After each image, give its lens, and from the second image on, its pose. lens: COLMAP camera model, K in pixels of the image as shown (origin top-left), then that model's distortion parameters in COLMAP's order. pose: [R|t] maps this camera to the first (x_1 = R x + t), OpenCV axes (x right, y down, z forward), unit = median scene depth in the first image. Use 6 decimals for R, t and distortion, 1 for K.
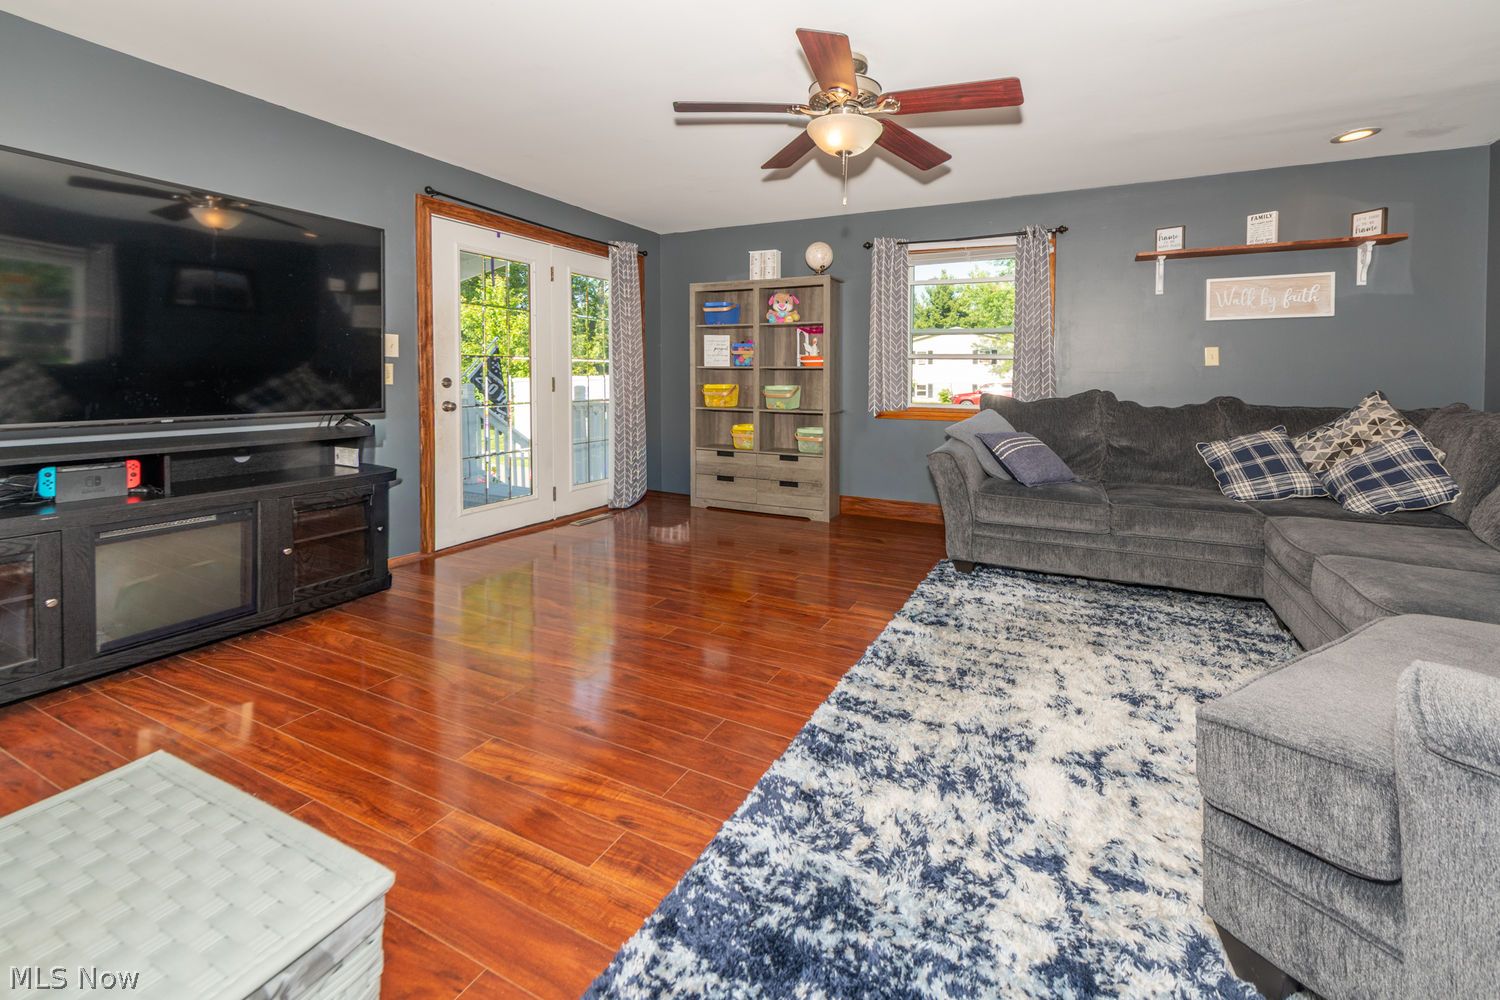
lens RADIAL K [[632.8, 0, 750.1], [0, 632.8, 393.4], [0, 0, 1]] dist [0.007621, 0.000005]
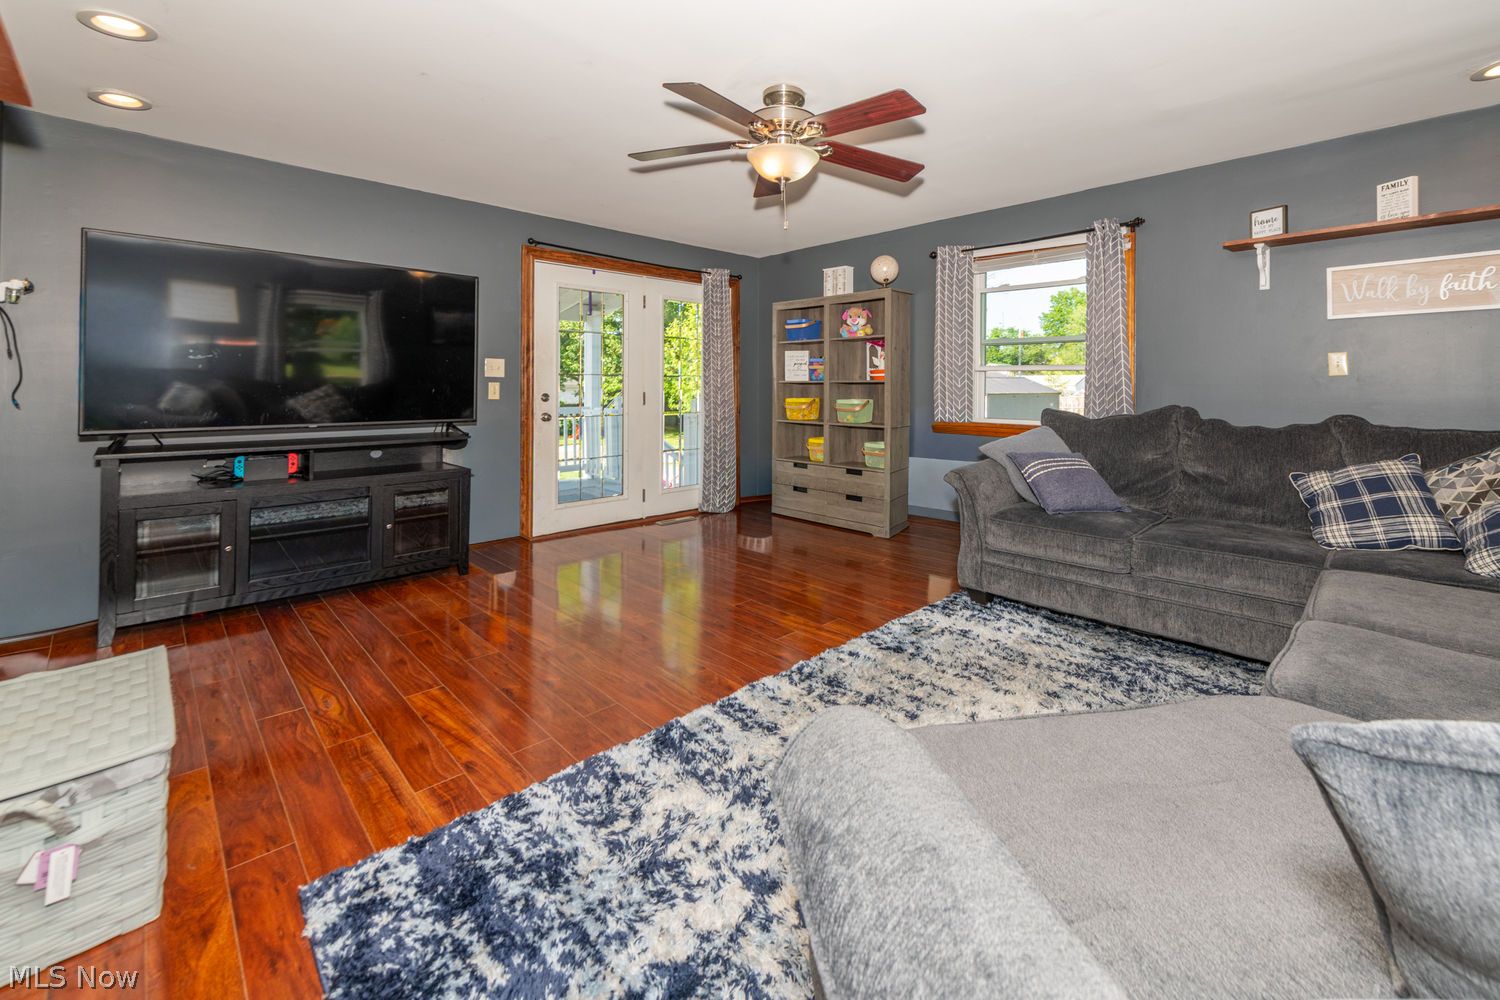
lens RADIAL K [[622.0, 0, 750.6], [0, 622.0, 381.9], [0, 0, 1]] dist [0.007235, -0.000156]
pose [[0.941192, -0.008950, -0.337753, 0.346615], [-0.003267, 0.999361, -0.035586, -0.006534], [0.337855, 0.034597, 0.940562, 0.020002]]
